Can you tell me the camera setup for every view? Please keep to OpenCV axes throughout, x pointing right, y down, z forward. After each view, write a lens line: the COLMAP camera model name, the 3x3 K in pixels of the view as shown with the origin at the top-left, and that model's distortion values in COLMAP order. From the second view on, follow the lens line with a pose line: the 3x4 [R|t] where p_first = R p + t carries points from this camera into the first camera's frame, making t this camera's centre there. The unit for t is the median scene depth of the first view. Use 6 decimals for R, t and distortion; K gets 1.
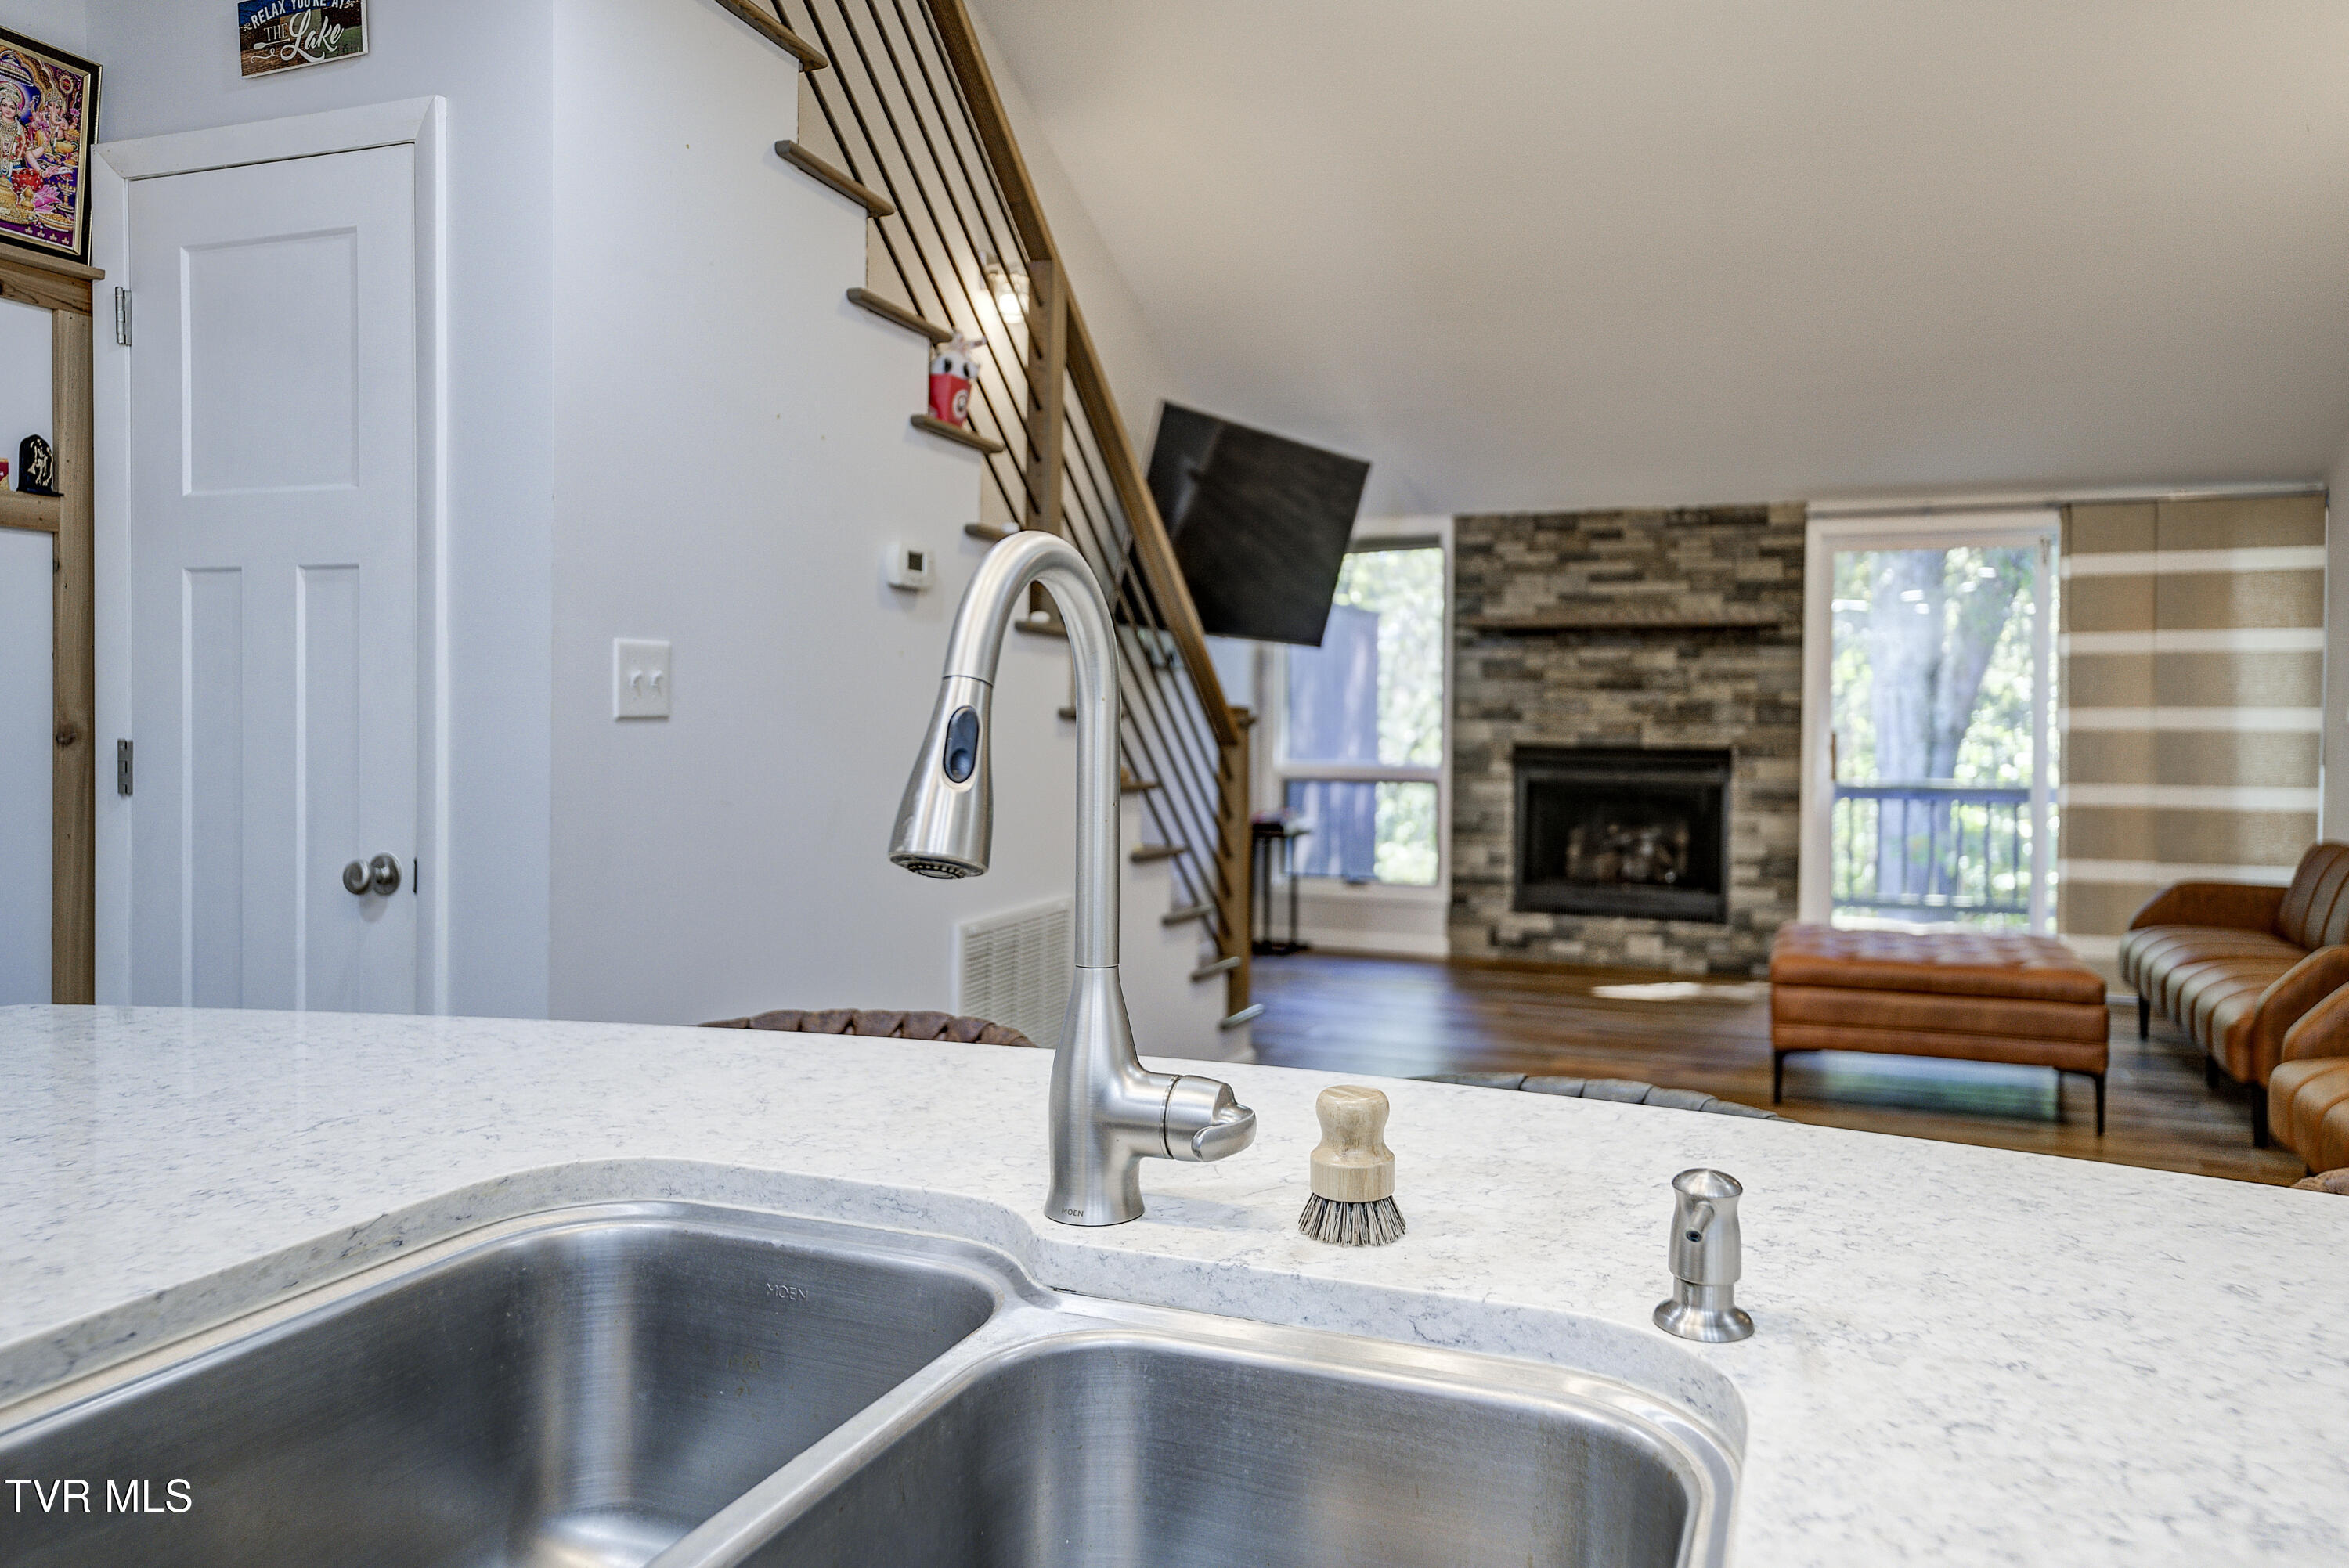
lens RADIAL K [[1592.6, 0, 1180.7], [0, 1592.6, 717.6], [0, 0, 1]] dist [0.006050, 0.003292]
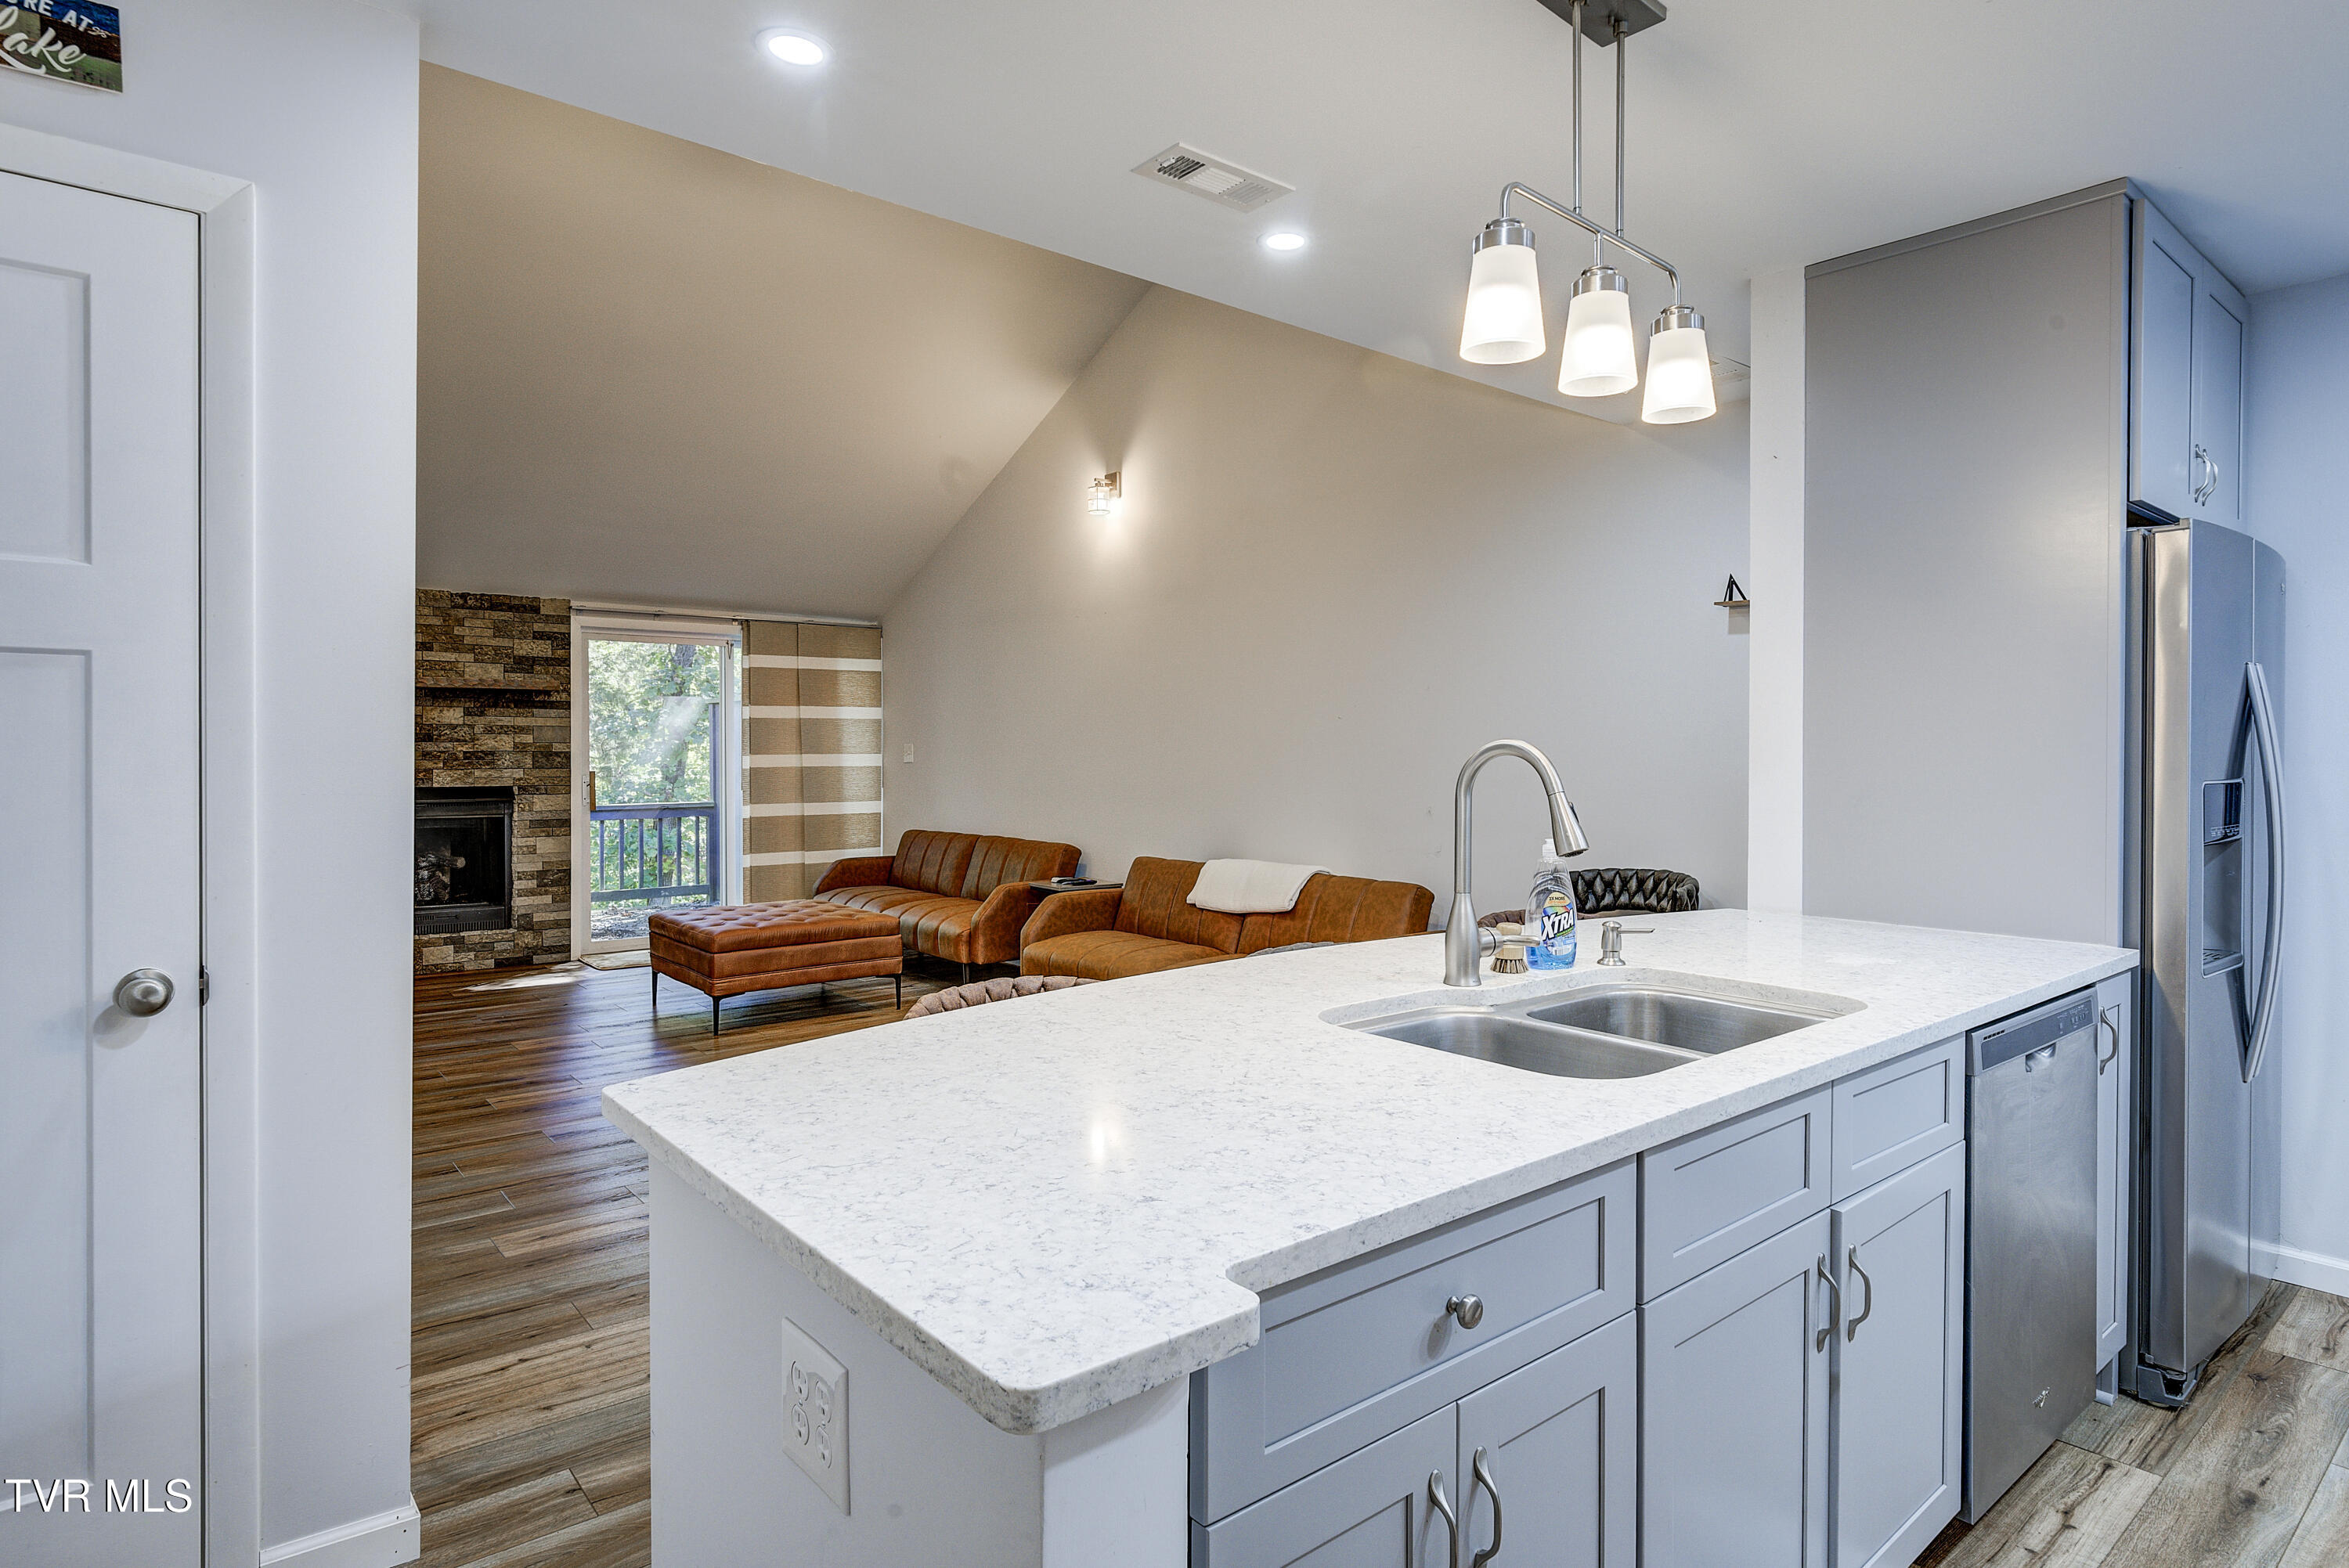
lens RADIAL K [[1277.2, 0, 1174.8], [0, 1277.2, 745.3], [0, 0, 1]] dist [-0.003392, -0.001155]
pose [[0.491266, -0.005910, 0.870990, -0.284760], [0.005335, 0.999979, 0.003775, -0.015398], [-0.870993, 0.002792, 0.491287, 0.042205]]
